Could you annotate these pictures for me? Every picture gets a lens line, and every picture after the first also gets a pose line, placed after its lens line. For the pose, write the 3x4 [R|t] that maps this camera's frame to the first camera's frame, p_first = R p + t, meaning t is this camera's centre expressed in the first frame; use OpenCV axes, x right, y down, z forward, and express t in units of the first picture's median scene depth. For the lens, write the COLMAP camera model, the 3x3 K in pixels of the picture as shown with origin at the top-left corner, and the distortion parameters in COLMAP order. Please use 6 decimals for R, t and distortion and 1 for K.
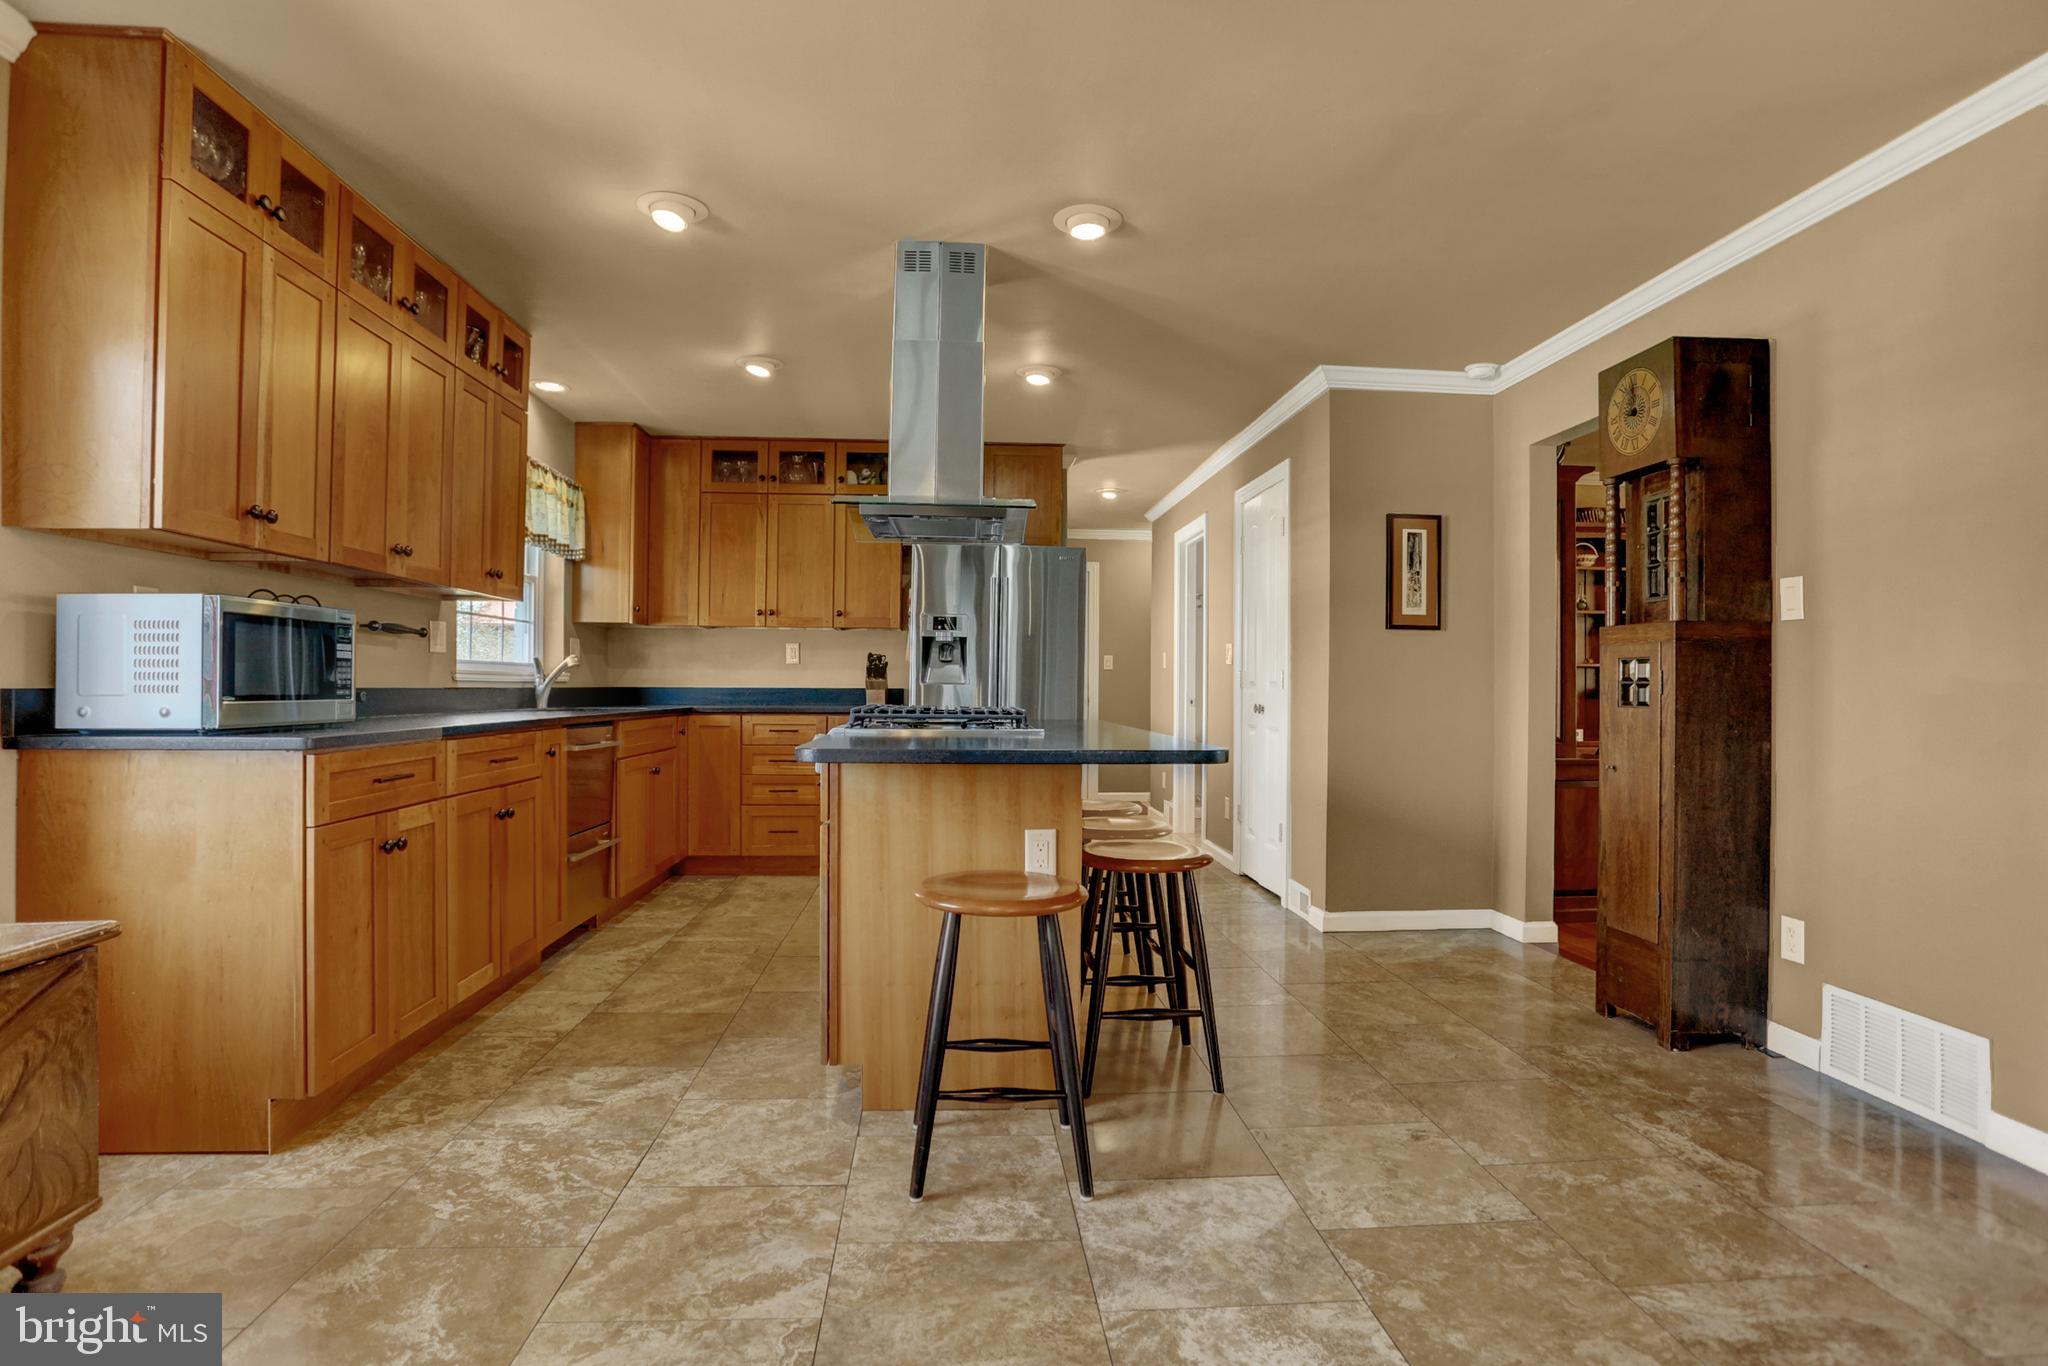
lens RADIAL K [[995.0, 0, 1016.6], [0, 995.0, 681.4], [0, 0, 1]] dist [-0.019357, 0.005974]
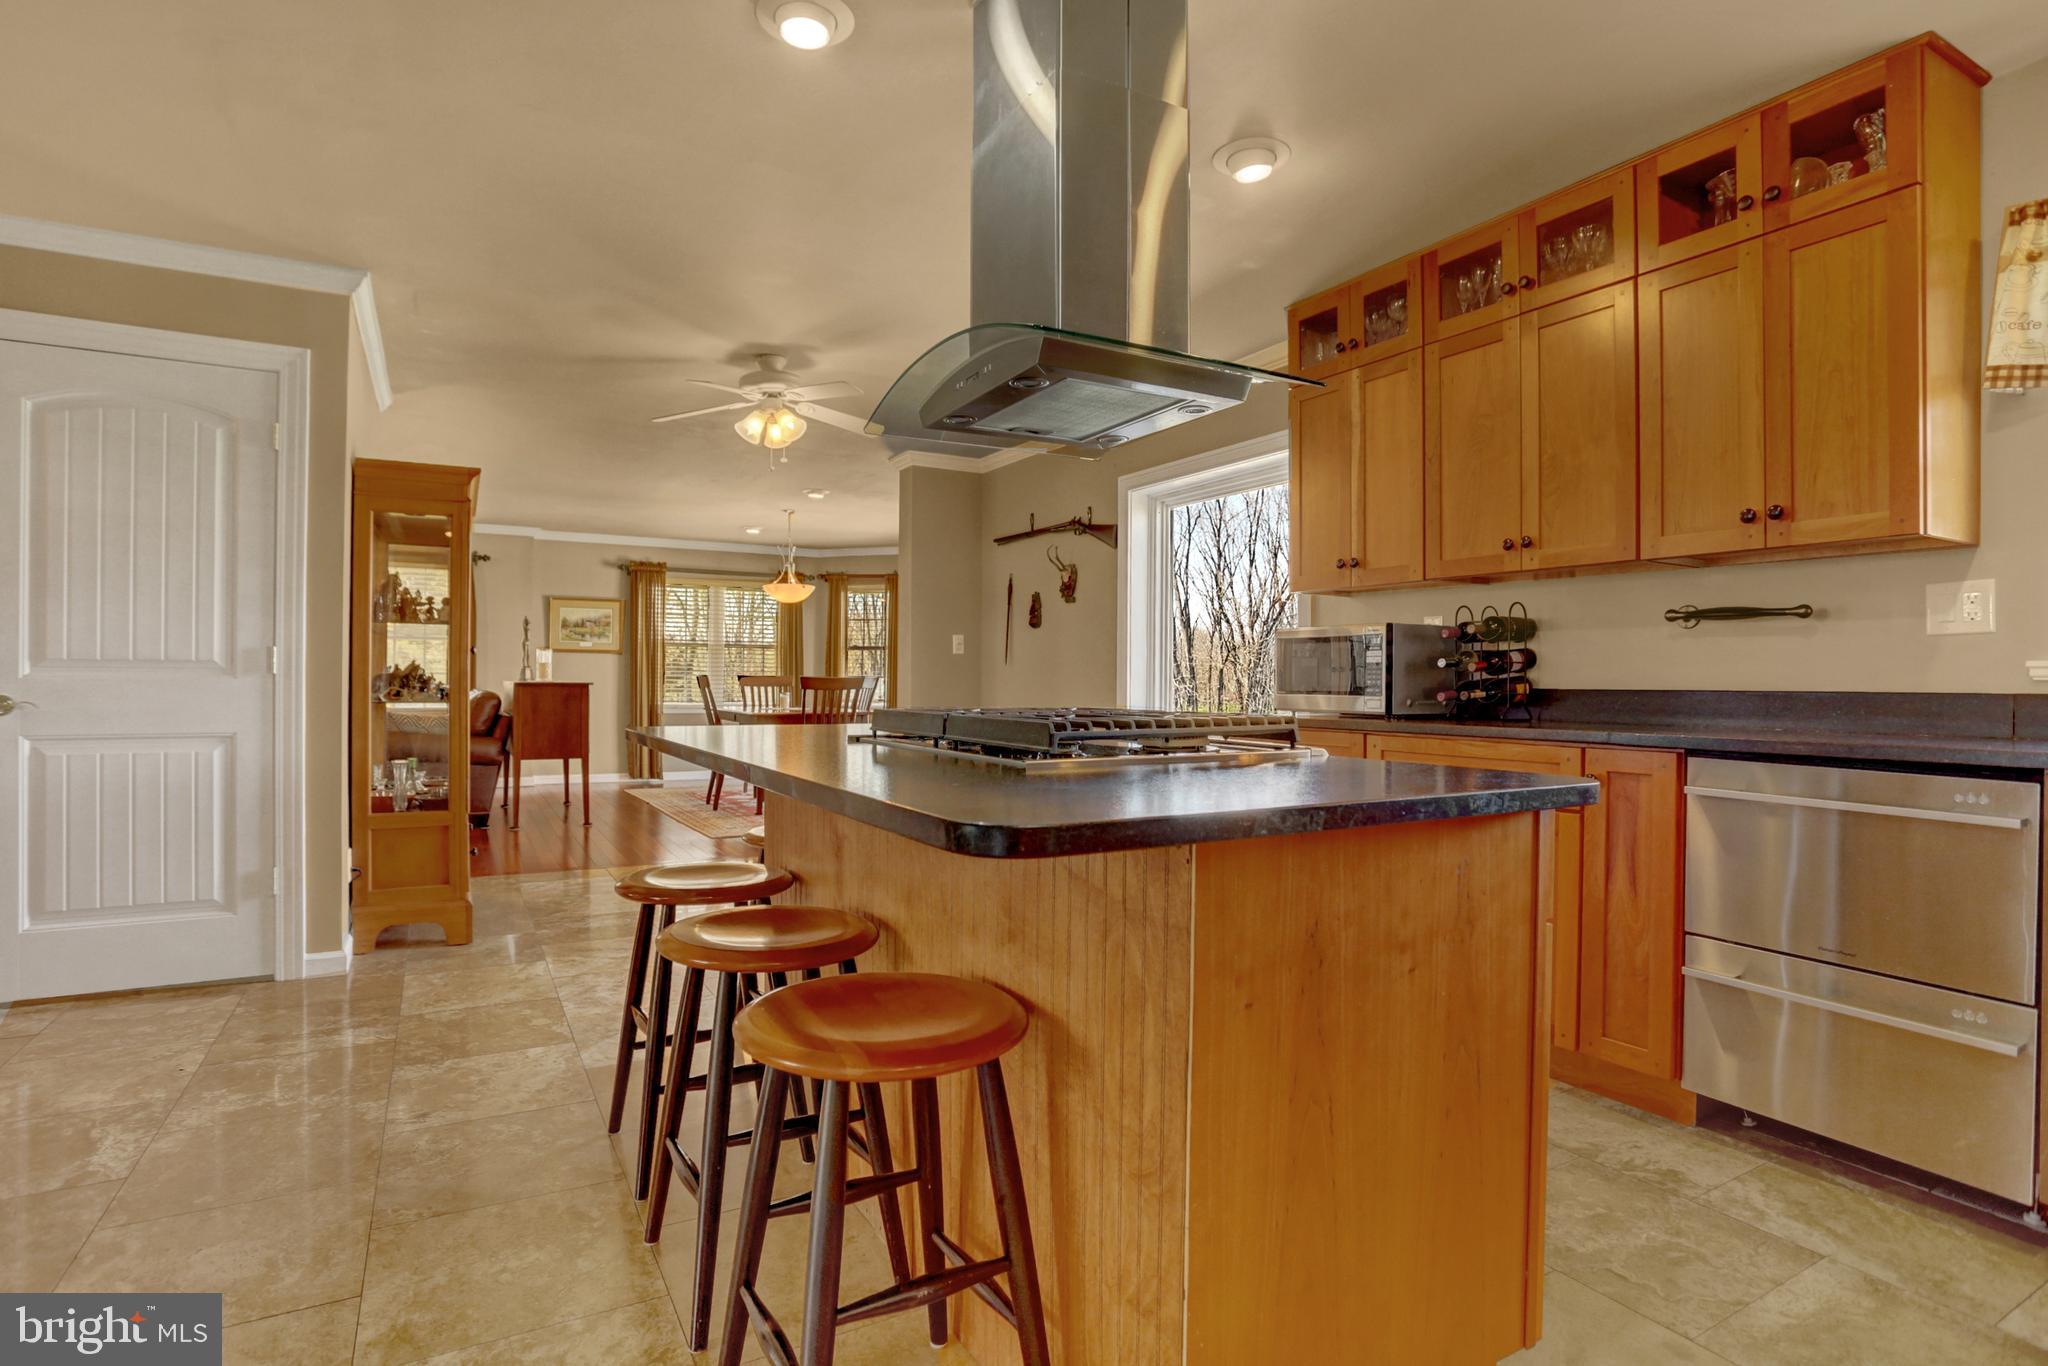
lens RADIAL K [[995.0, 0, 1011.7], [0, 995.0, 681.0], [0, 0, 1]] dist [-0.019357, 0.005974]
pose [[-0.898708, -0.011385, -0.438400, 0.320144], [-0.007686, 0.999918, -0.010211, 0.019165], [0.438480, -0.005807, -0.898722, 2.262577]]
